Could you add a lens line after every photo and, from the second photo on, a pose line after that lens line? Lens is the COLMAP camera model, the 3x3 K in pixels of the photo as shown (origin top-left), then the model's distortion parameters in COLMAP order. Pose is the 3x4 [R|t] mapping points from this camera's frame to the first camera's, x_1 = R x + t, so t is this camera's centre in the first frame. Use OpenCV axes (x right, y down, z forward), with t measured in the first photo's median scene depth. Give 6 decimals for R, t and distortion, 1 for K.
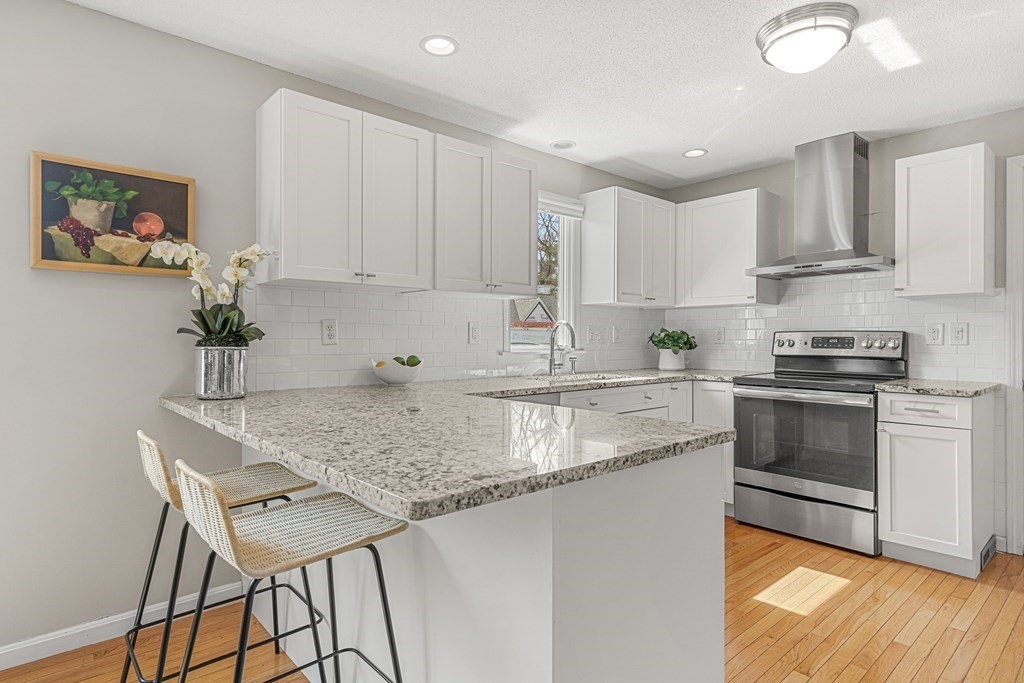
lens RADIAL K [[567.3, 0, 513.8], [0, 567.3, 340.3], [0, 0, 1]] dist [0.007568, 0.001181]
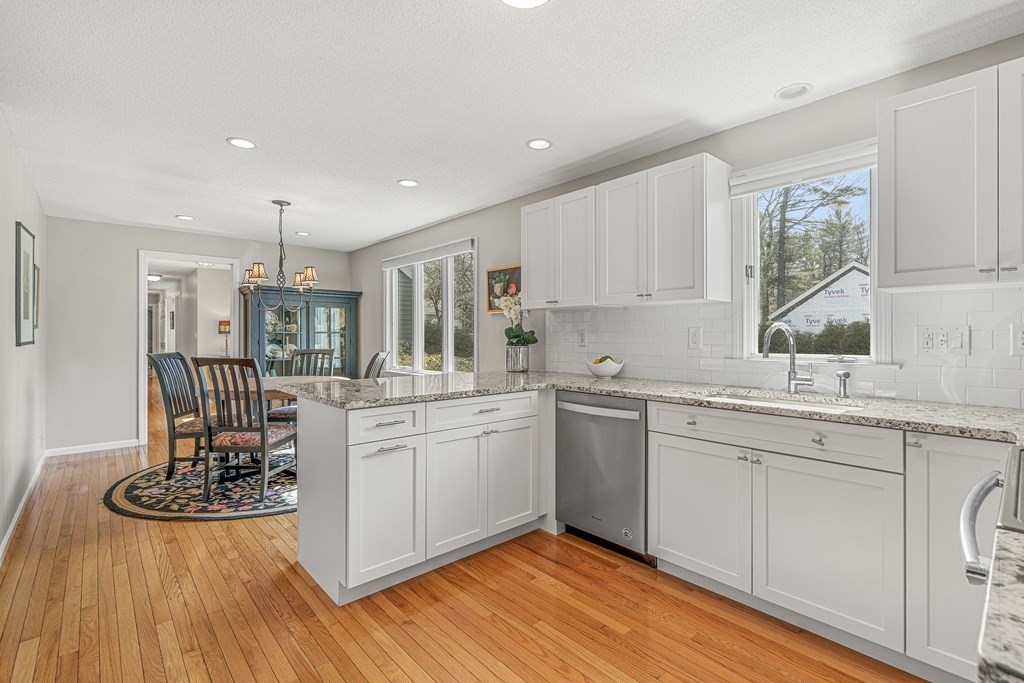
lens RADIAL K [[468.6, 0, 510.0], [0, 468.6, 336.0], [0, 0, 1]] dist [-0.003010, 0.001202]
pose [[-0.011840, -0.000392, -0.999930, 0.766652], [-0.003840, 0.999993, -0.000346, -0.014754], [0.999923, 0.003835, -0.011841, 0.668282]]
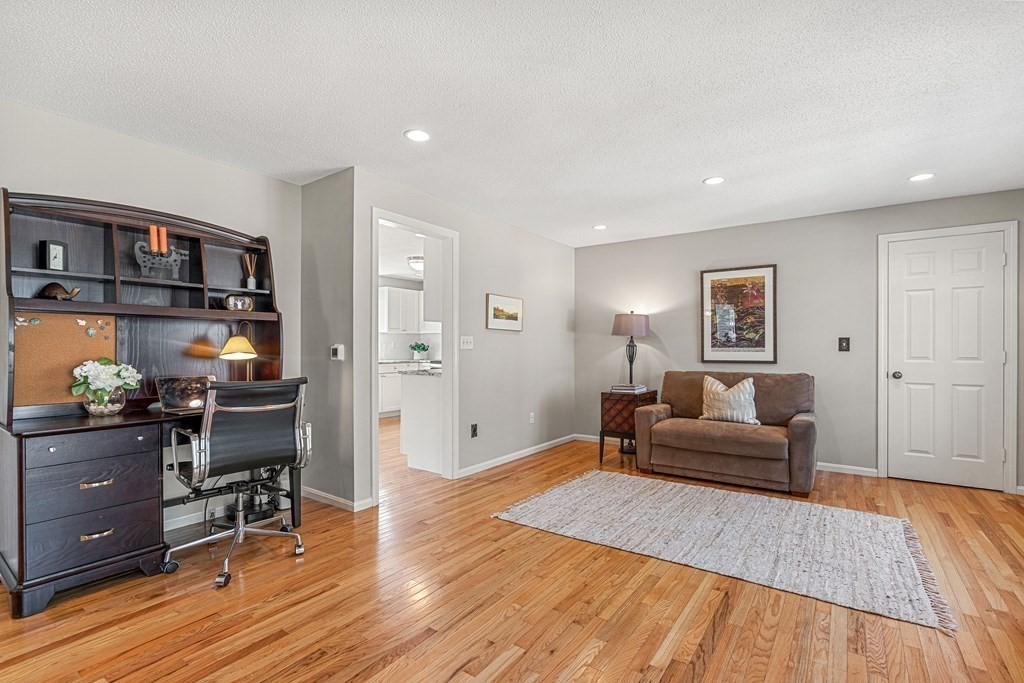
lens RADIAL K [[468.6, 0, 515.9], [0, 468.6, 346.2], [0, 0, 1]] dist [-0.003010, 0.001202]
pose [[0.975150, 0.001147, 0.221544, 0.306587], [0.000784, 0.999962, -0.008627, 0.016597], [-0.221546, 0.008586, 0.975112, -1.296667]]
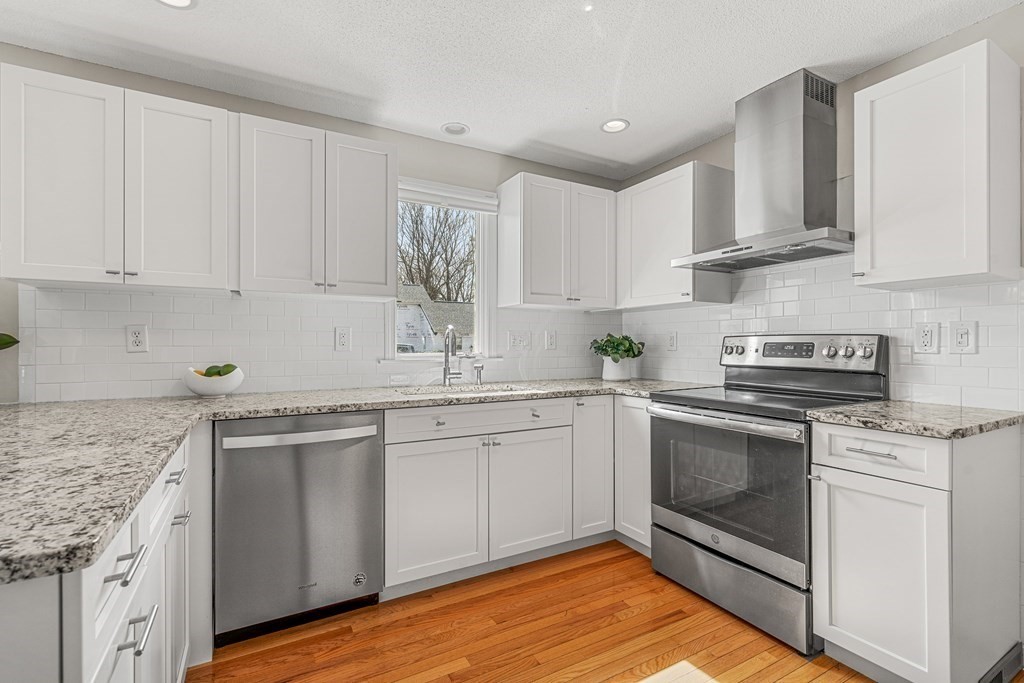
lens RADIAL K [[468.6, 0, 514.4], [0, 468.6, 344.9], [0, 0, 1]] dist [-0.003010, 0.001202]
pose [[0.975241, -0.001375, -0.221140, 0.363207], [0.000673, 0.999994, -0.003251, -0.000759], [0.221144, 0.003021, 0.975237, 0.318877]]
